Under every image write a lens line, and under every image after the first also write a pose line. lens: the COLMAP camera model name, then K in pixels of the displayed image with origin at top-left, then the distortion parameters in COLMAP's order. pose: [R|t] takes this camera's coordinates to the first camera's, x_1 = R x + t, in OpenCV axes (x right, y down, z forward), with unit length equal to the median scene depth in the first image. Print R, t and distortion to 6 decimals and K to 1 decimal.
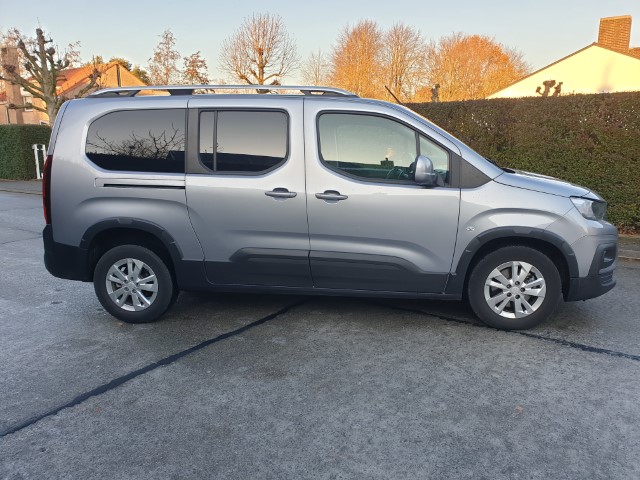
lens RADIAL K [[485.4, 0, 320.0], [0, 485.4, 240.0], [0, 0, 1]] dist [0.017133, 0.000618]
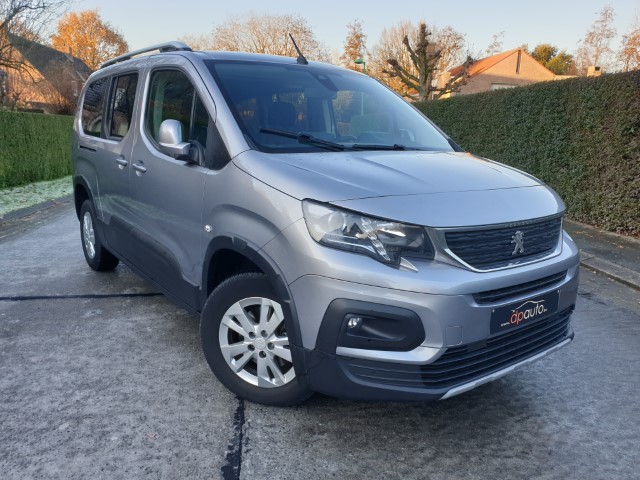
lens RADIAL K [[489.6, 0, 322.2], [0, 489.6, 242.3], [0, 0, 1]] dist [0.015971, 0.003896]
pose [[0.707873, 0.178202, -0.683491, 0.877524], [-0.161886, 0.982825, 0.088584, -0.089499], [0.687538, 0.047941, 0.724564, 0.593129]]
